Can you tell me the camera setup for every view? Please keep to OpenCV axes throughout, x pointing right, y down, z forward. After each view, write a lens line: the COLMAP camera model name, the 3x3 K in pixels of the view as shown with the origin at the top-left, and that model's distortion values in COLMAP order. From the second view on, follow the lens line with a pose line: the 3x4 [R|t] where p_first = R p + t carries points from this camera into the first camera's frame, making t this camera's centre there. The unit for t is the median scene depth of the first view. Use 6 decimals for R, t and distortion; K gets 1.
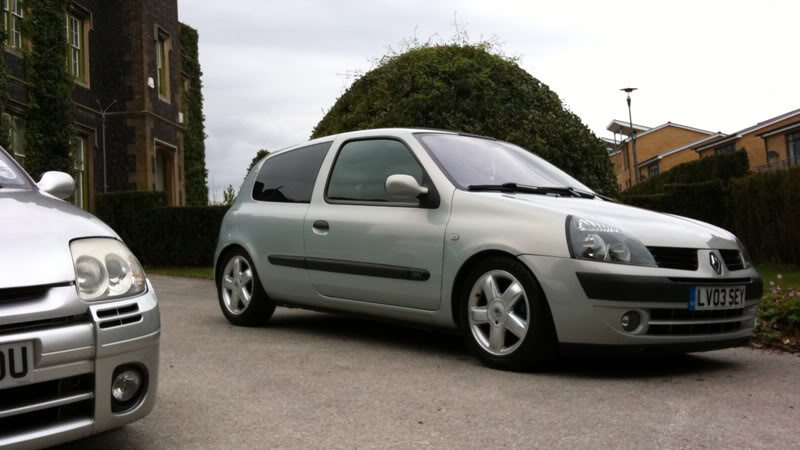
lens RADIAL K [[840.7, 0, 387.6], [0, 840.7, 188.6], [0, 0, 1]] dist [0.103052, -0.409157]
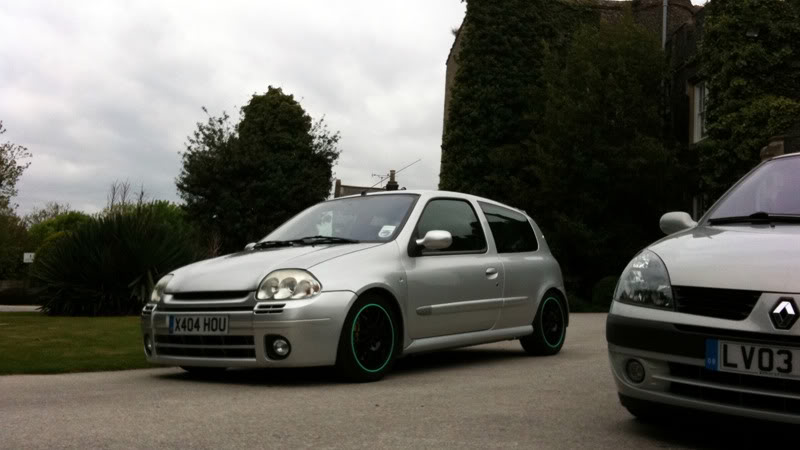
lens RADIAL K [[840.7, 0, 387.6], [0, 840.7, 188.6], [0, 0, 1]] dist [0.103052, -0.409157]
pose [[0.207194, -0.096289, -0.973550, 1.049772], [0.034867, 0.995239, -0.091014, 0.039280], [0.977678, -0.015087, 0.209565, 0.551045]]
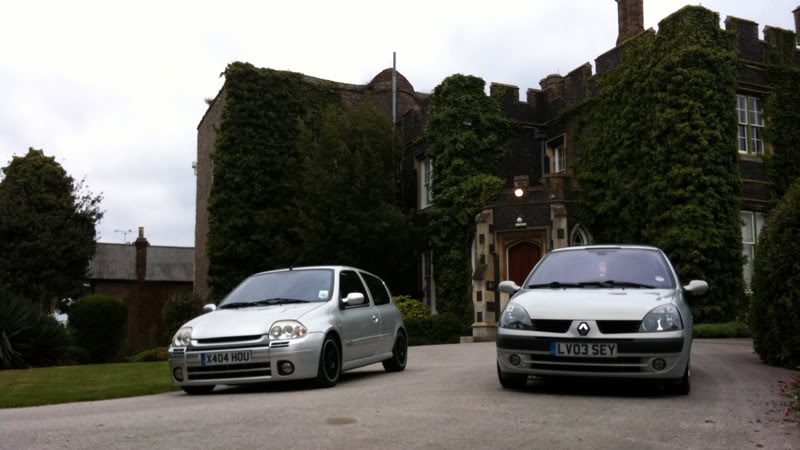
lens RADIAL K [[801.0, 0, 400.0], [0, 801.0, 225.0], [0, 0, 1]] dist [-0.001058, 0.000532]
pose [[0.527645, -0.114896, -0.841659, 1.591511], [0.068374, 0.993340, -0.092737, 0.008553], [0.846709, -0.008616, 0.531987, -0.133979]]
